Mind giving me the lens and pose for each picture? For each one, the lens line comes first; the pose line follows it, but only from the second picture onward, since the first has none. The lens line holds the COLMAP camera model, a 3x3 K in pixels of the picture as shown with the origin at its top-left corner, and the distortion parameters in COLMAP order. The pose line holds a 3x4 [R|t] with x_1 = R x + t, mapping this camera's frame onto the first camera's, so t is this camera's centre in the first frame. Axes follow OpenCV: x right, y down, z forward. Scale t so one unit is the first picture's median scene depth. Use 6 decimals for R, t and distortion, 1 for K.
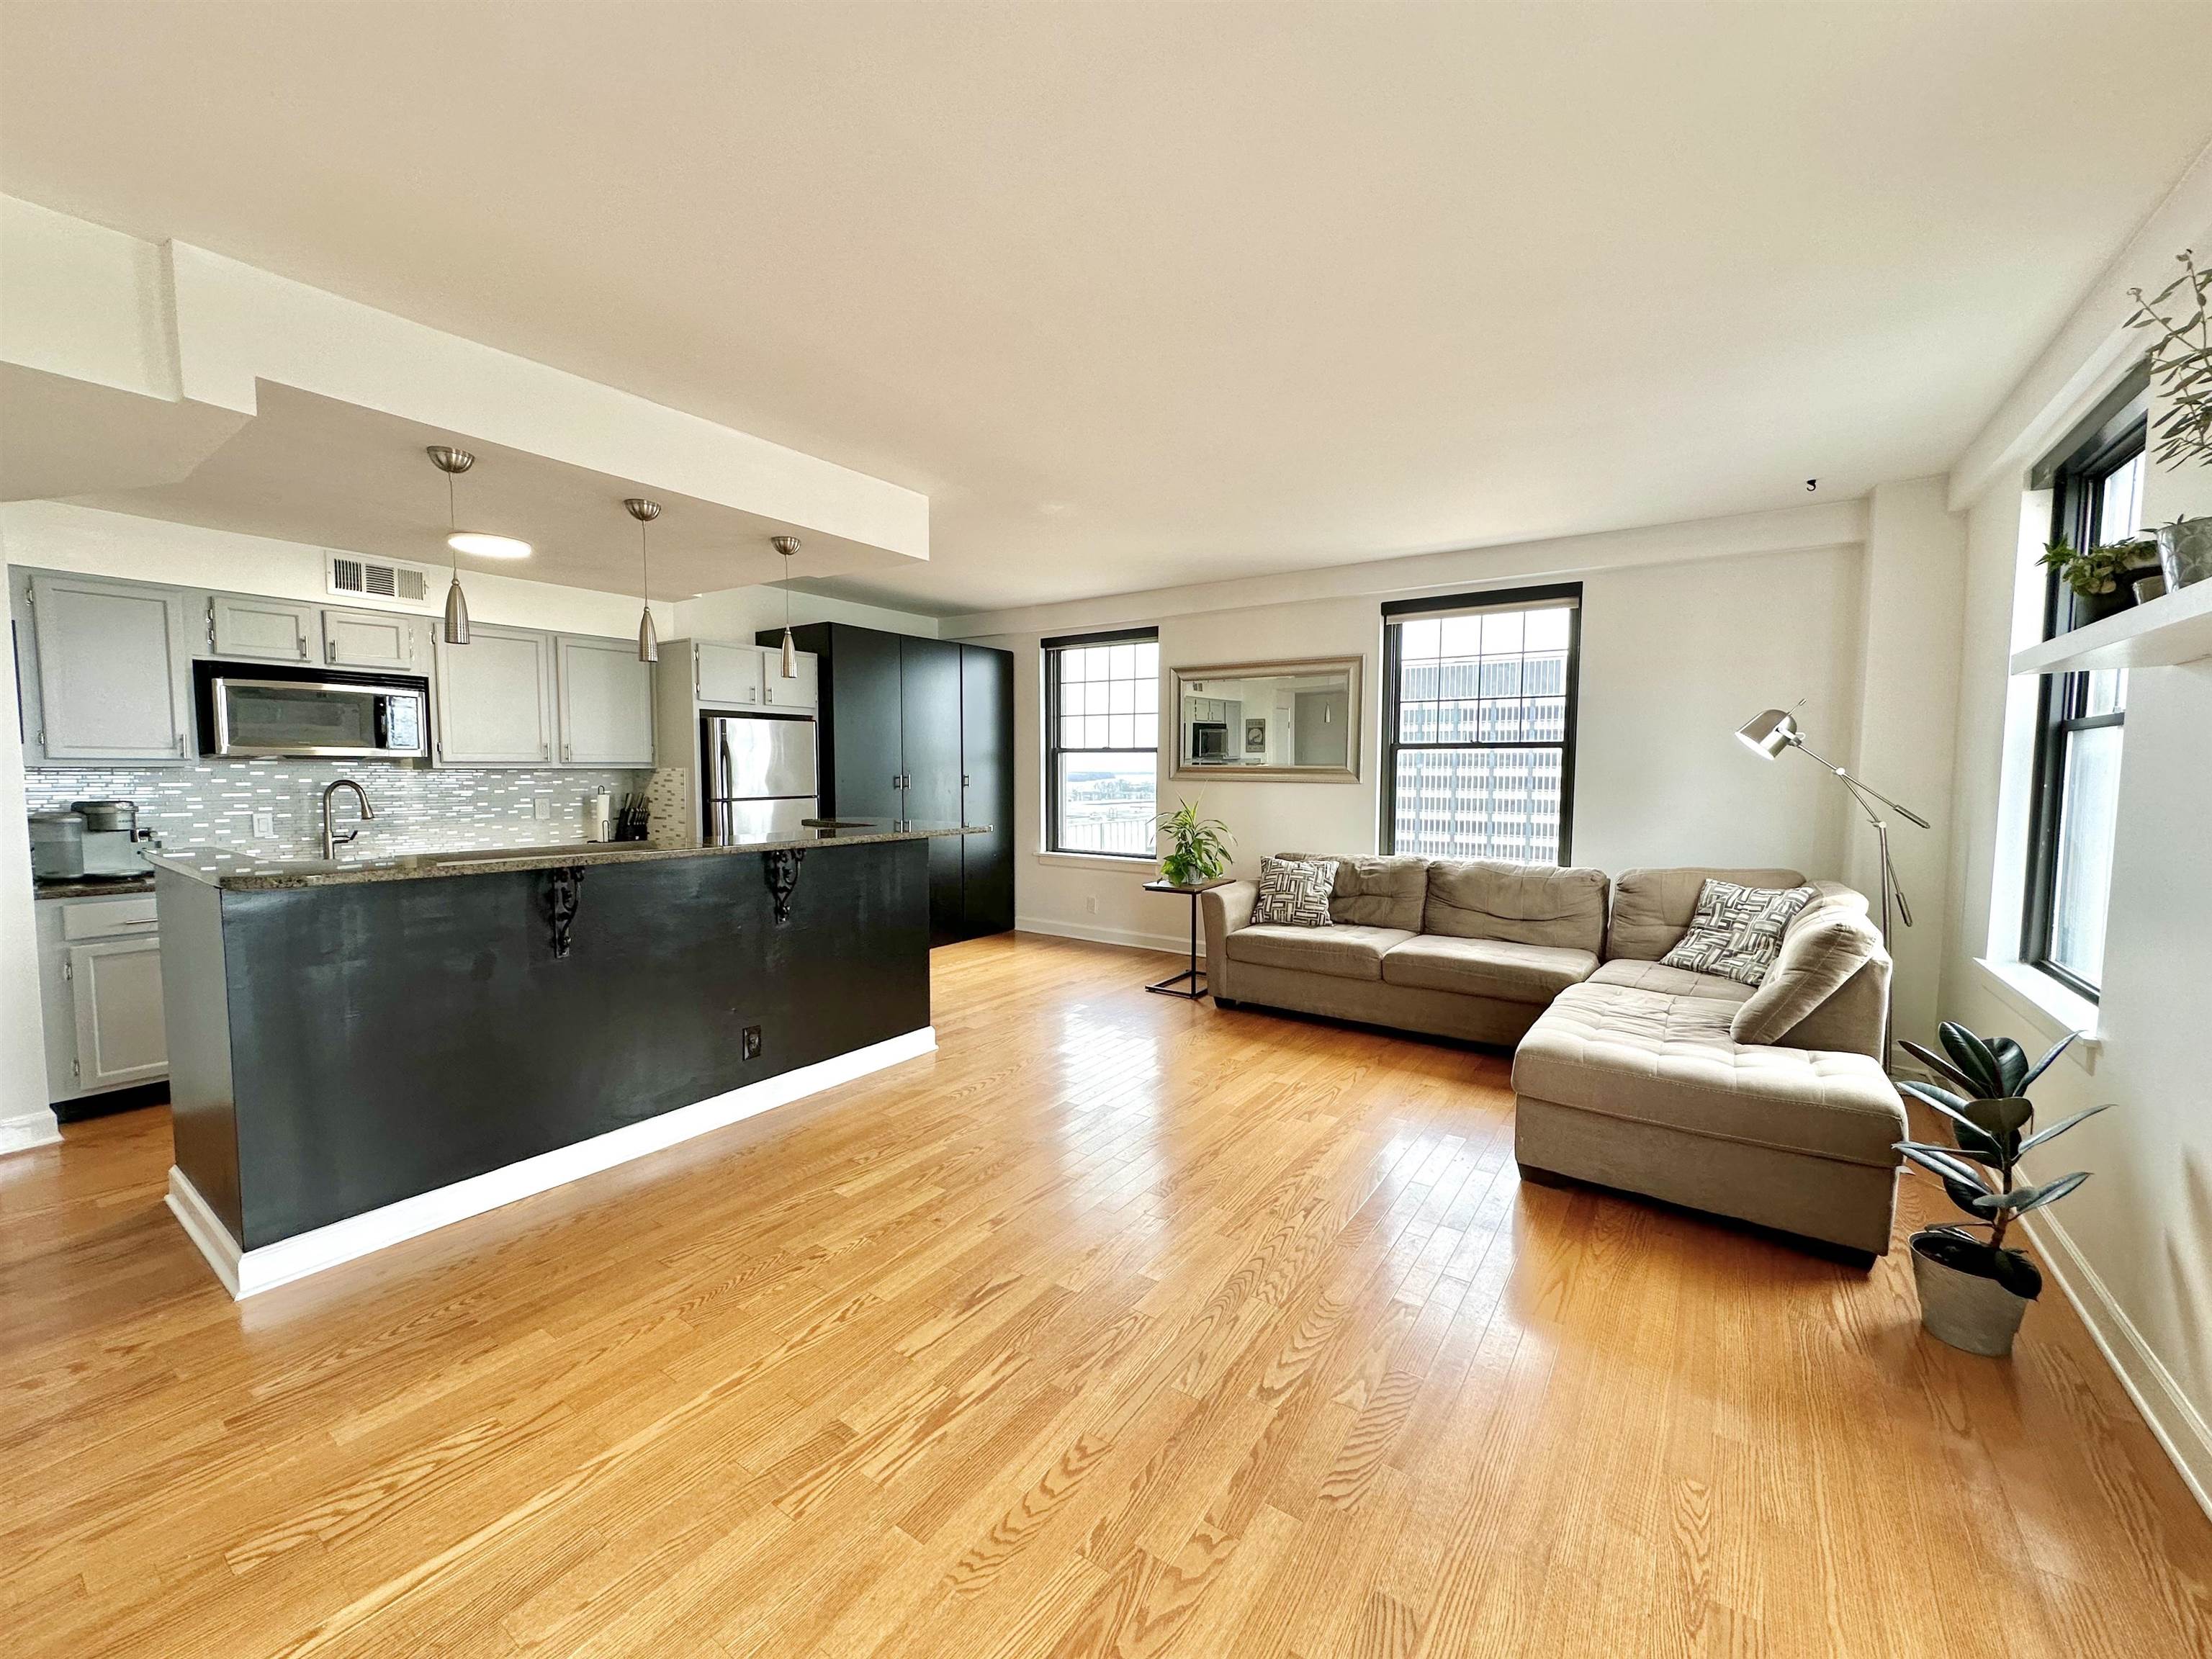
lens RADIAL K [[880.1, 0, 1106.0], [0, 880.1, 829.5], [0, 0, 1]] dist [-0.001181, 0.000215]
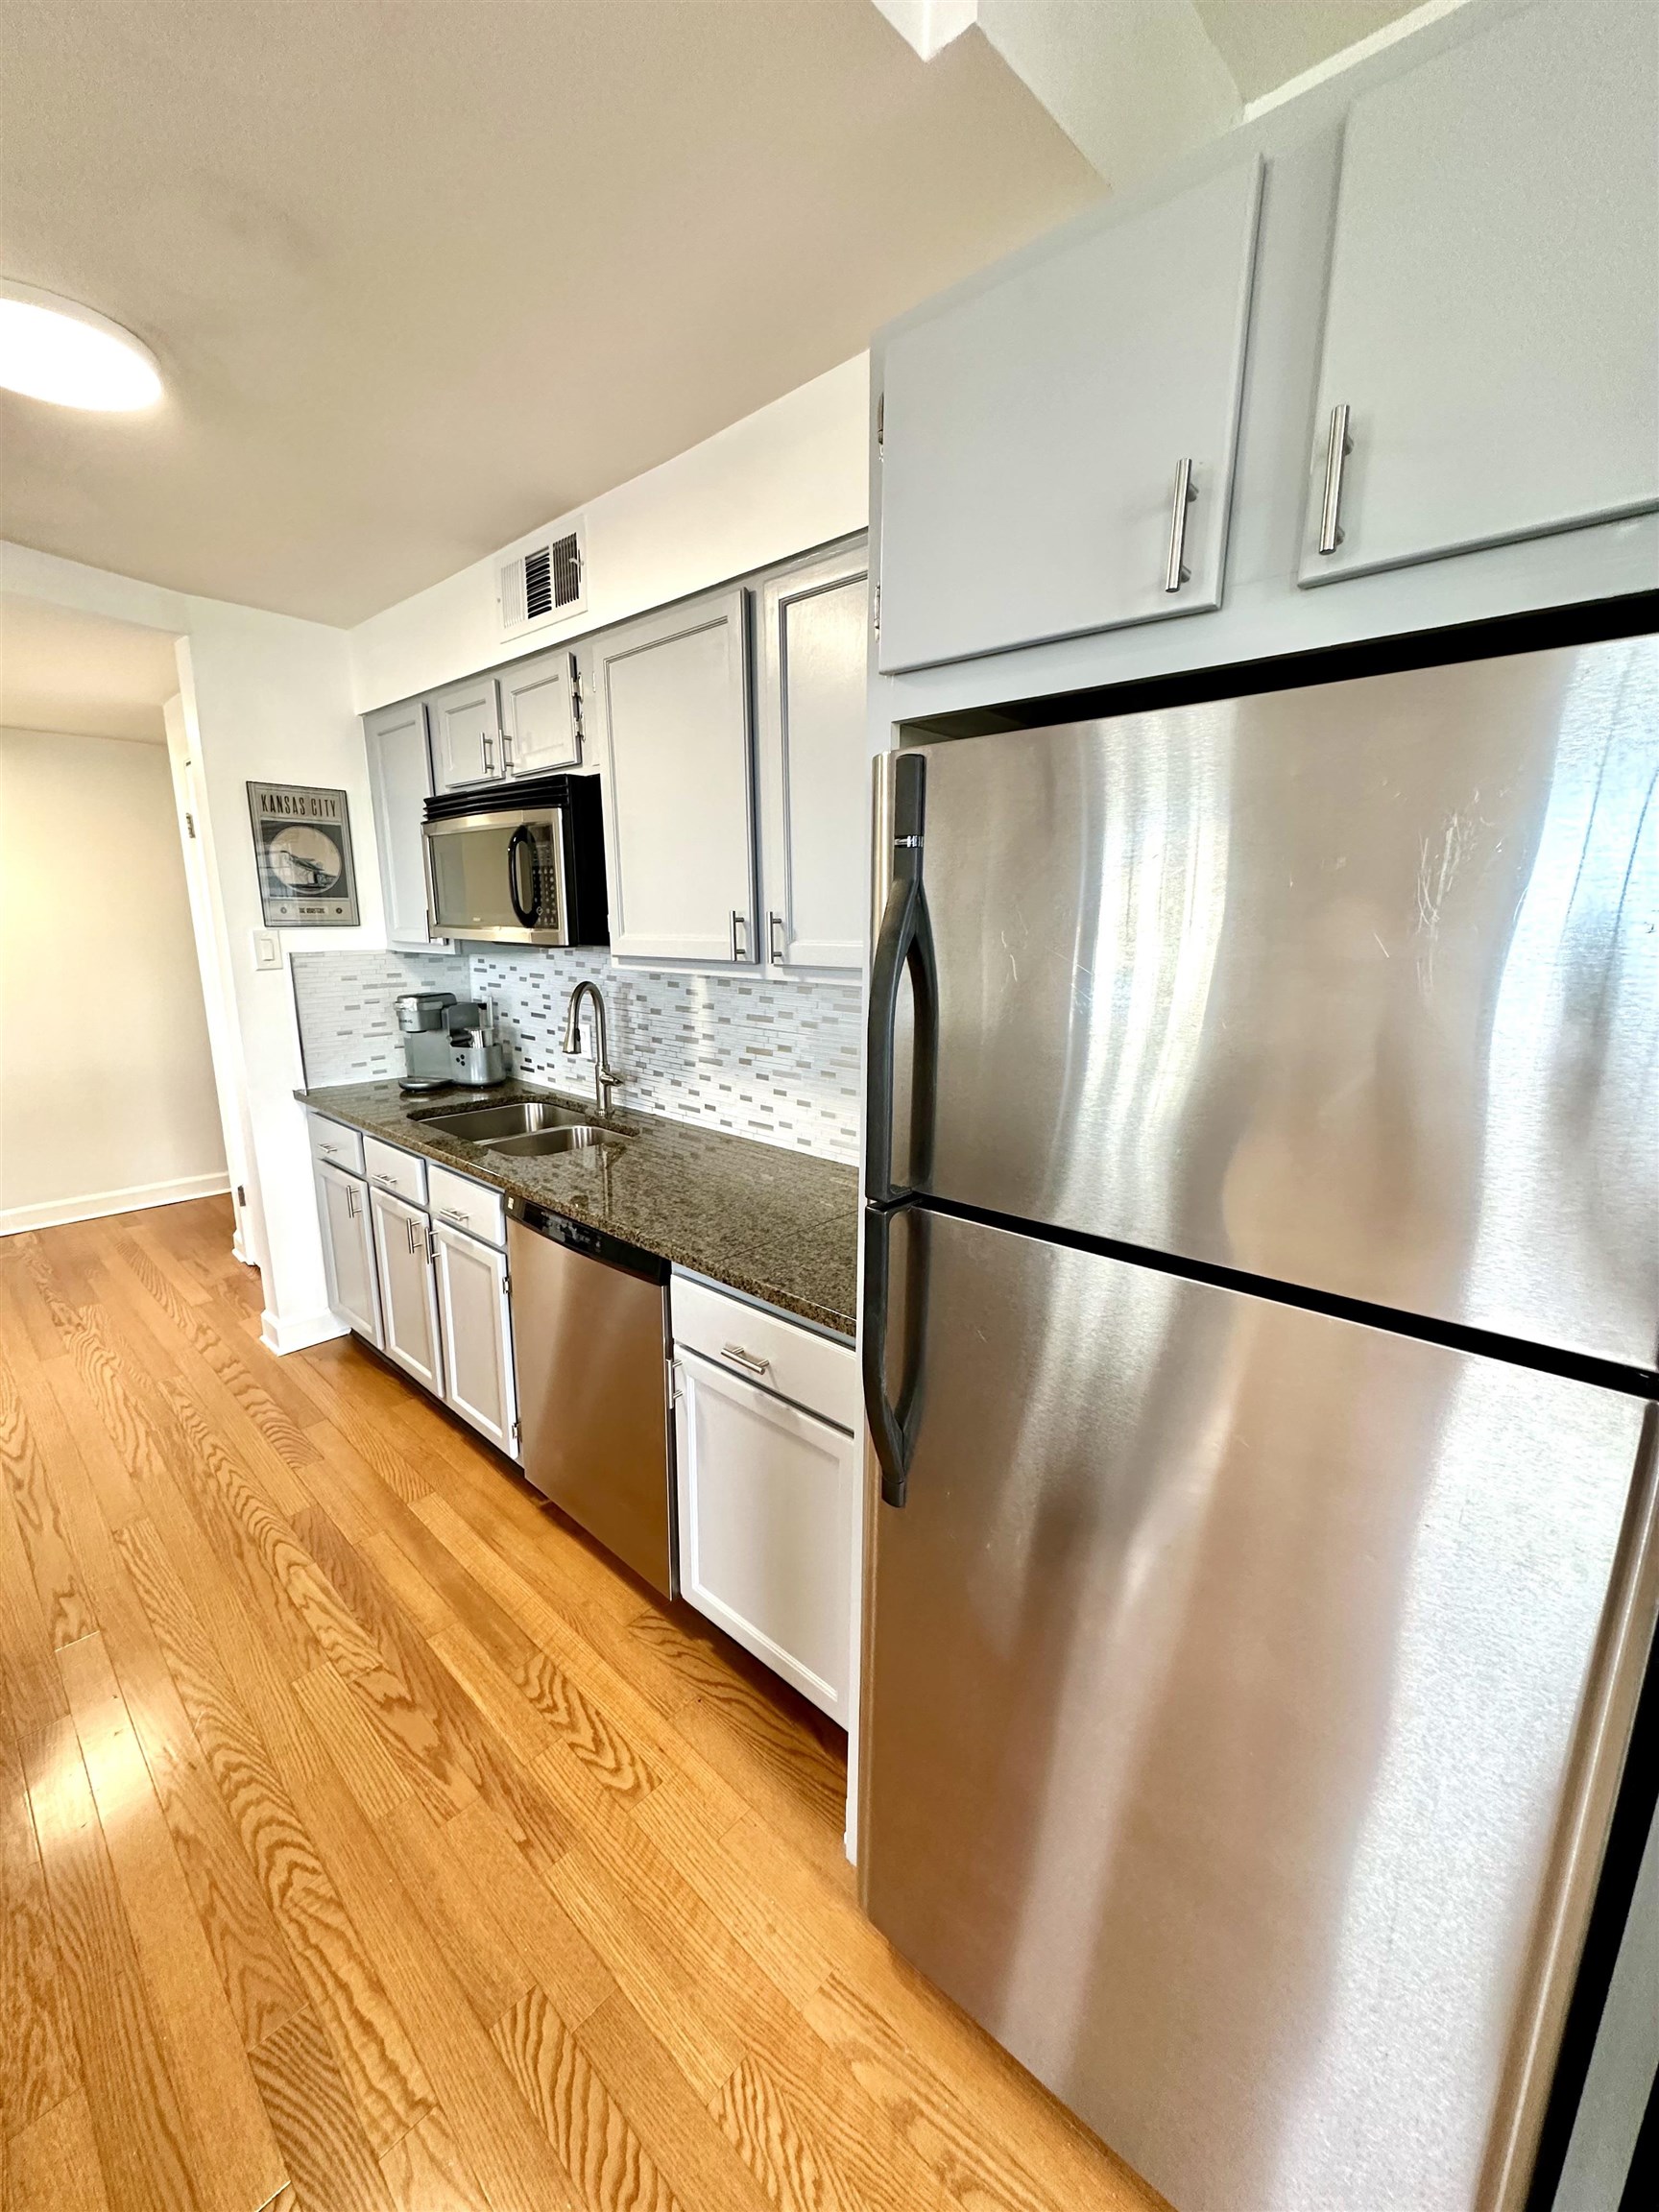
lens RADIAL K [[880.1, 0, 829.5], [0, 880.1, 1106.0], [0, 0, 1]] dist [-0.001181, 0.000215]
pose [[-0.128779, 0.201496, -0.970987, -0.271965], [-0.078050, 0.974043, 0.212482, -0.095583], [0.988597, 0.103149, -0.109710, 1.038987]]
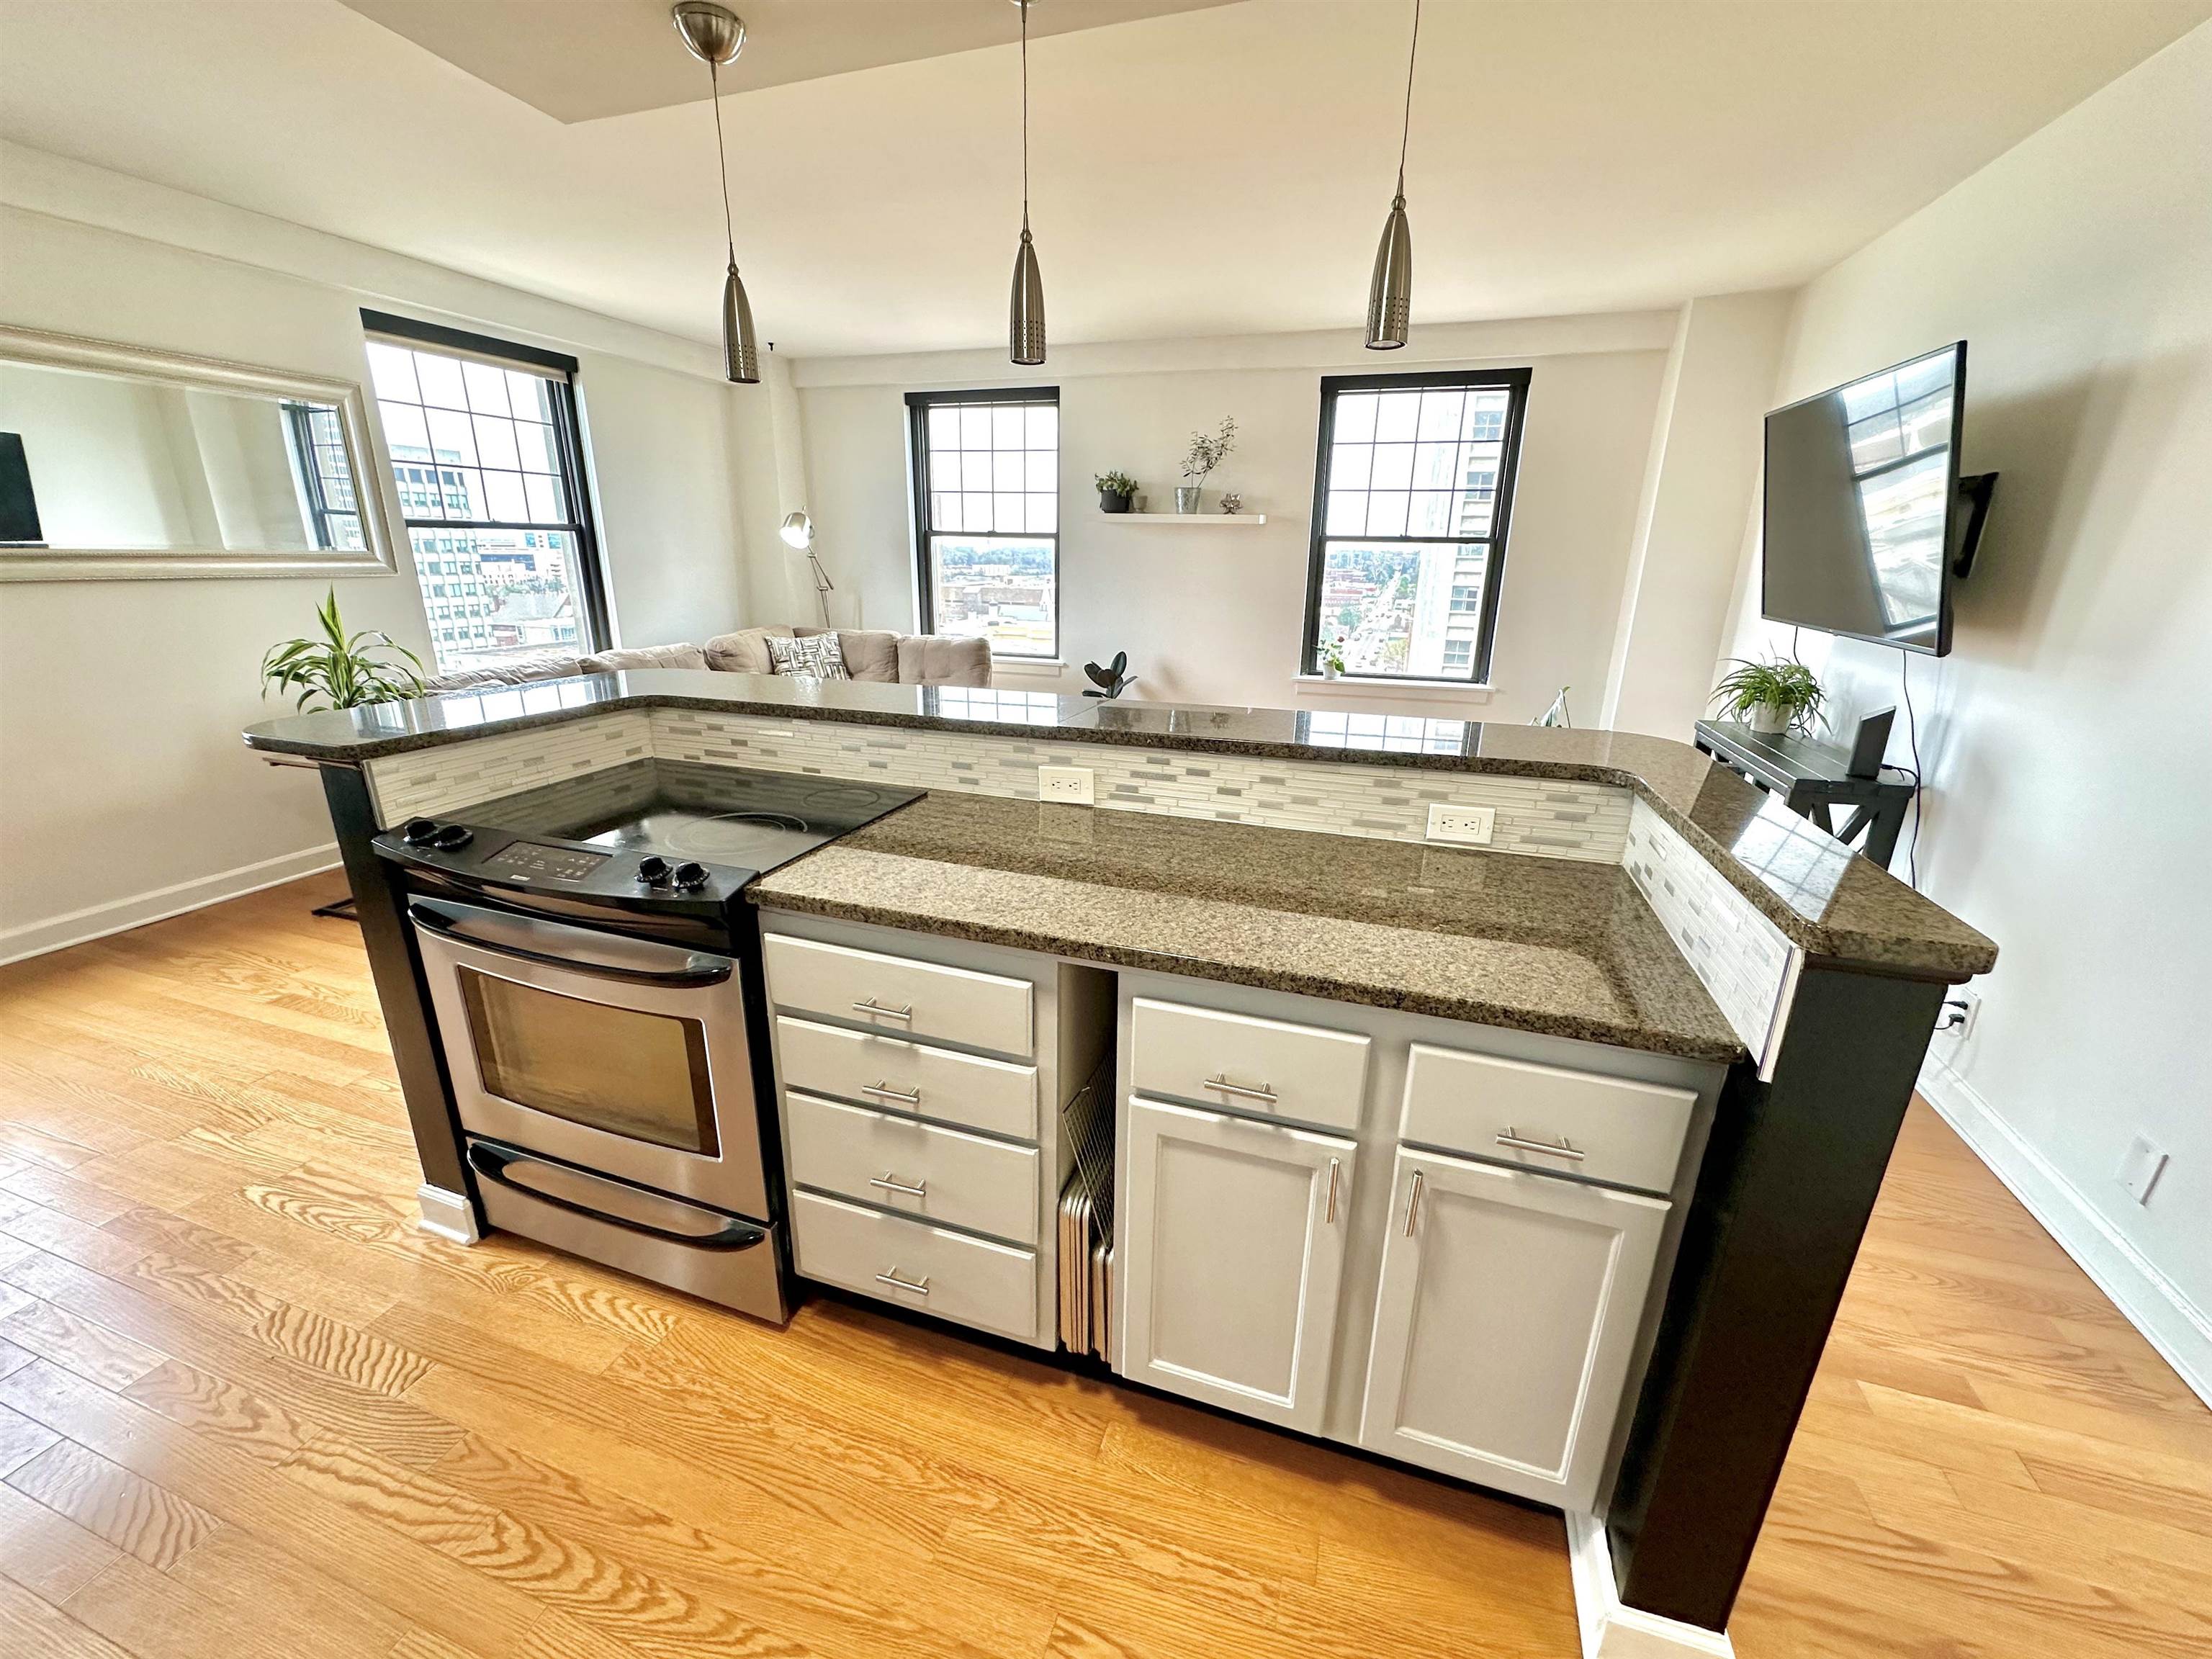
lens RADIAL K [[880.1, 0, 1106.0], [0, 880.1, 829.5], [0, 0, 1]] dist [-0.001181, 0.000215]
pose [[-0.293789, -0.308332, 0.904776, -0.688007], [0.045750, 0.940926, 0.335507, -0.072511], [-0.954775, 0.139961, -0.262327, 0.737633]]
